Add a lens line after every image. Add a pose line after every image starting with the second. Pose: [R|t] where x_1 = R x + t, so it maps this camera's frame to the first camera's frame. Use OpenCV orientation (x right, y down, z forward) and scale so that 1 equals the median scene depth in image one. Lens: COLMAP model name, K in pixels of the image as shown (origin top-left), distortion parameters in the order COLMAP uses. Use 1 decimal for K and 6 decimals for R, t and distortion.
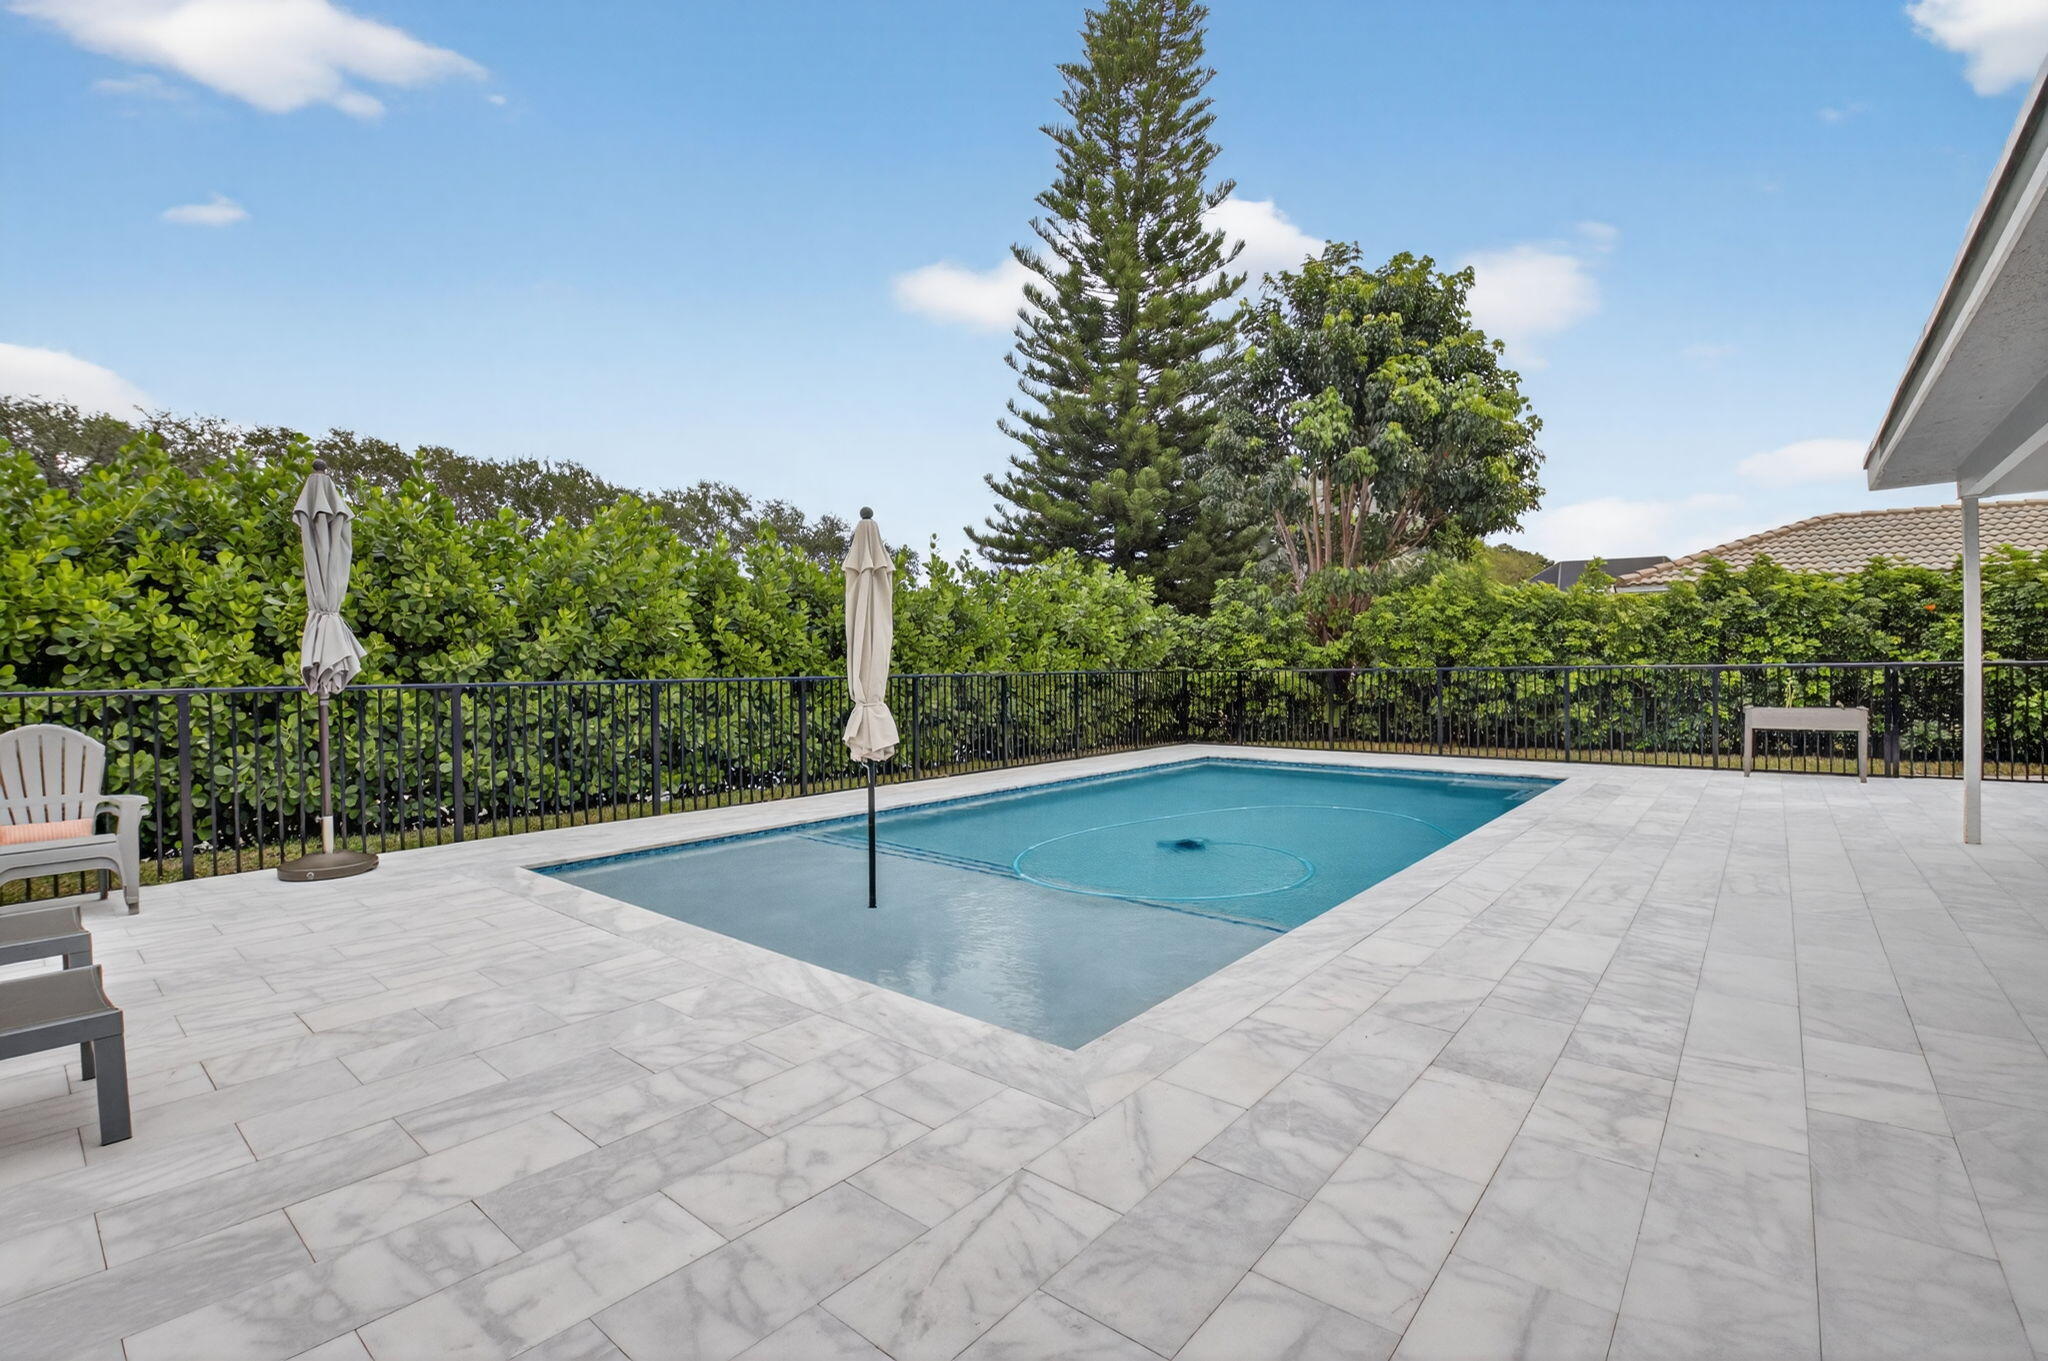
lens RADIAL K [[904.1, 0, 1015.7], [0, 904.1, 669.3], [0, 0, 1]] dist [0.000178, -0.022419]
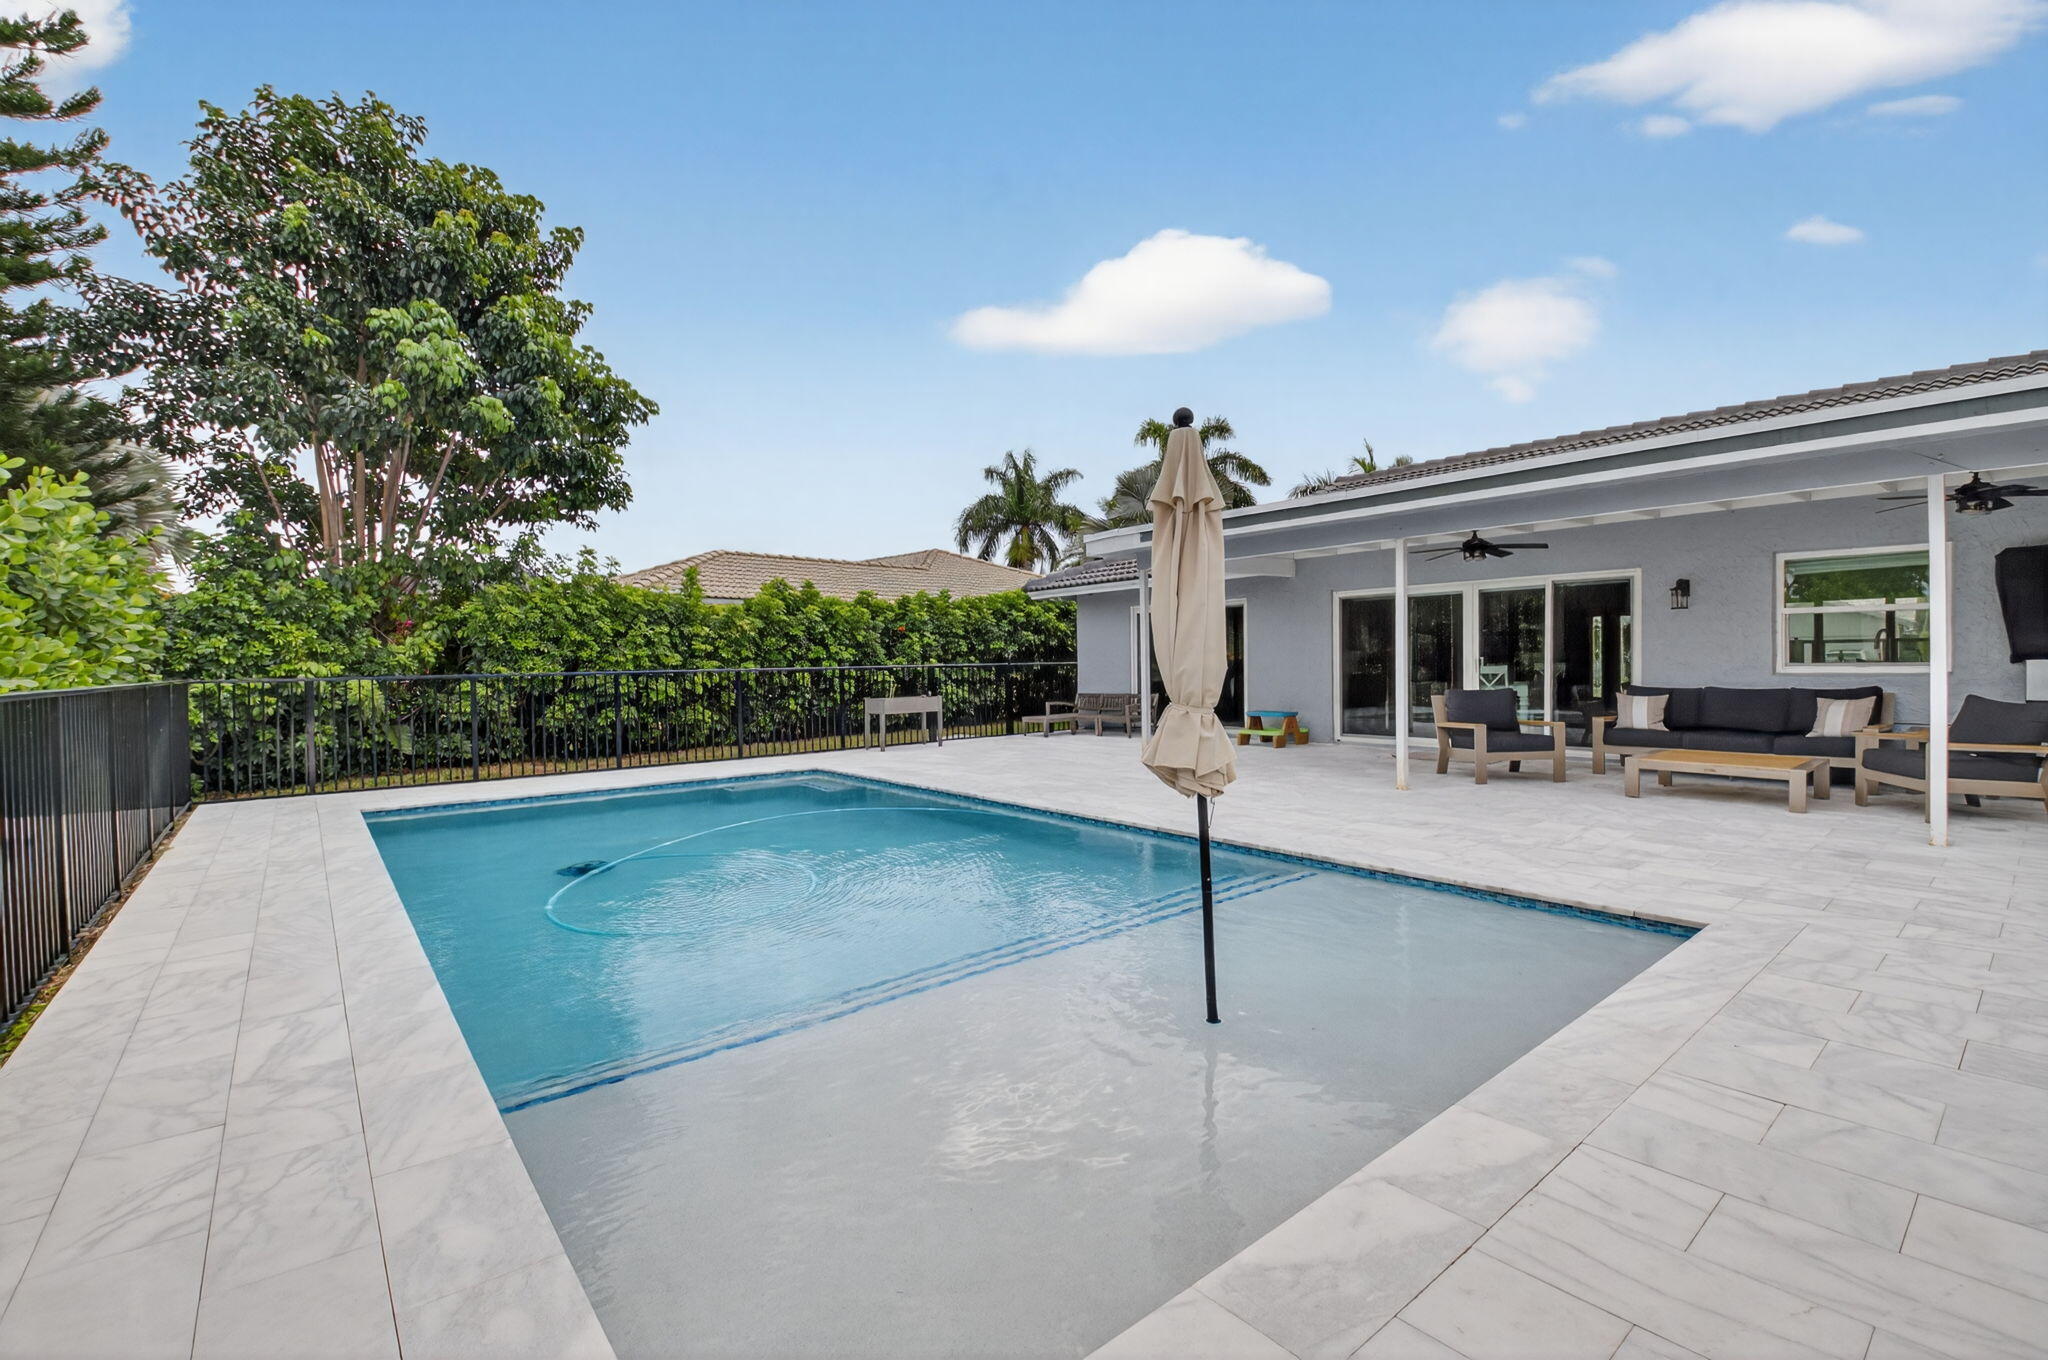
lens RADIAL K [[901.4, 0, 1057.5], [0, 901.4, 705.9], [0, 0, 1]] dist [-0.001269, -0.014919]
pose [[0.155435, -0.041376, 0.986979, -0.364357], [0.011871, 0.999129, 0.040016, 0.001798], [-0.987775, 0.005497, 0.155790, 0.440623]]
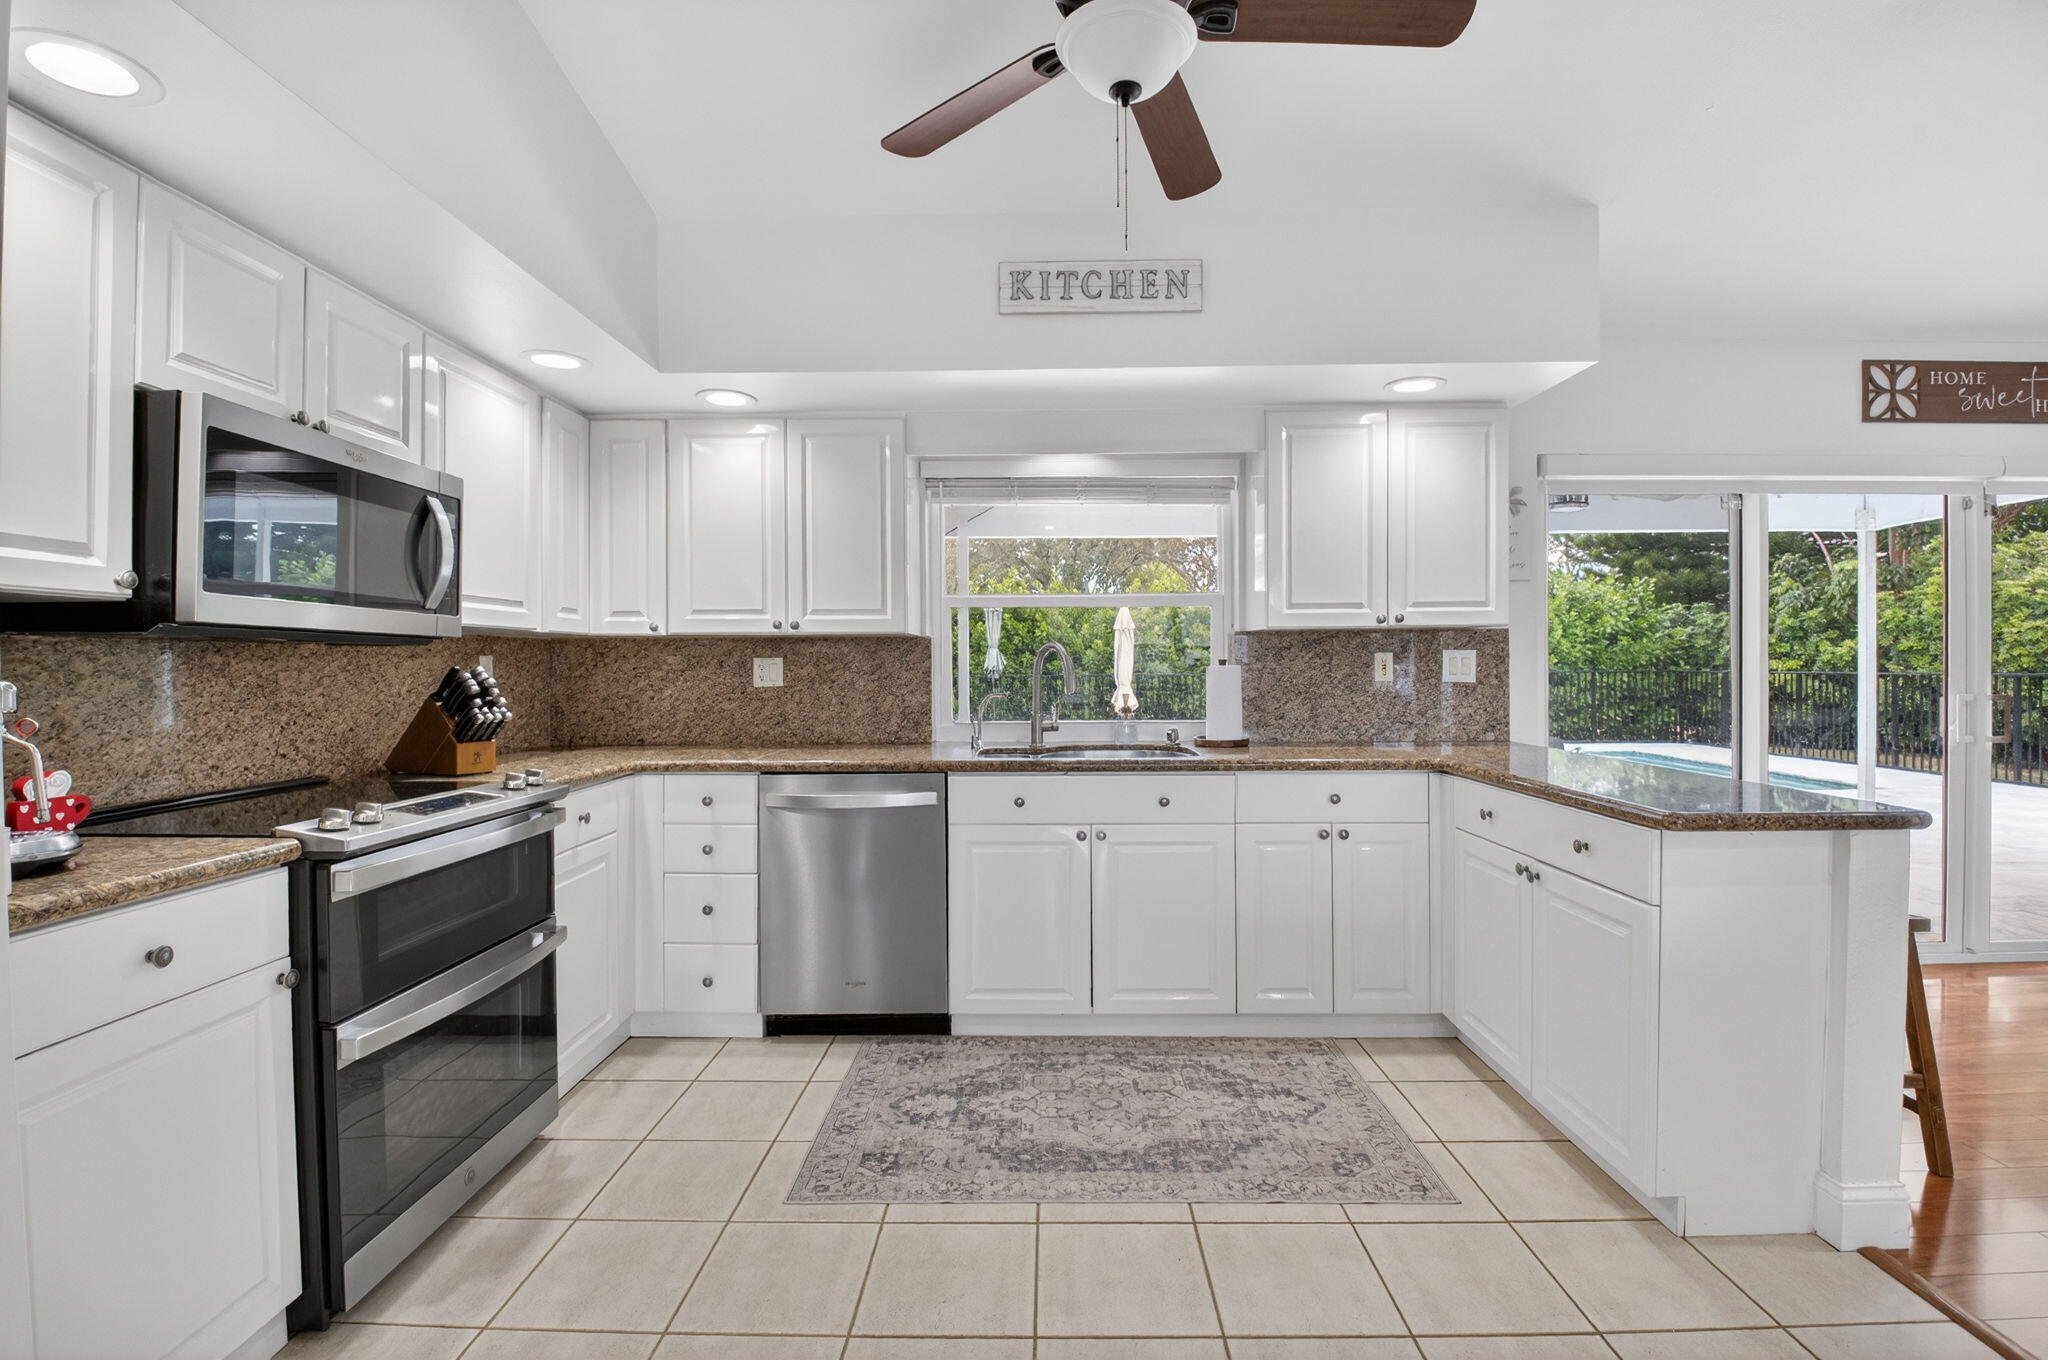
lens RADIAL K [[902.8, 0, 1030.8], [0, 902.8, 670.1], [0, 0, 1]] dist [0.010279, -0.022609]
pose [[0.637337, 0.009949, -0.770521, 0.626880], [-0.001481, 0.999931, 0.011686, -0.012440], [0.770583, -0.006307, 0.637308, -0.250800]]
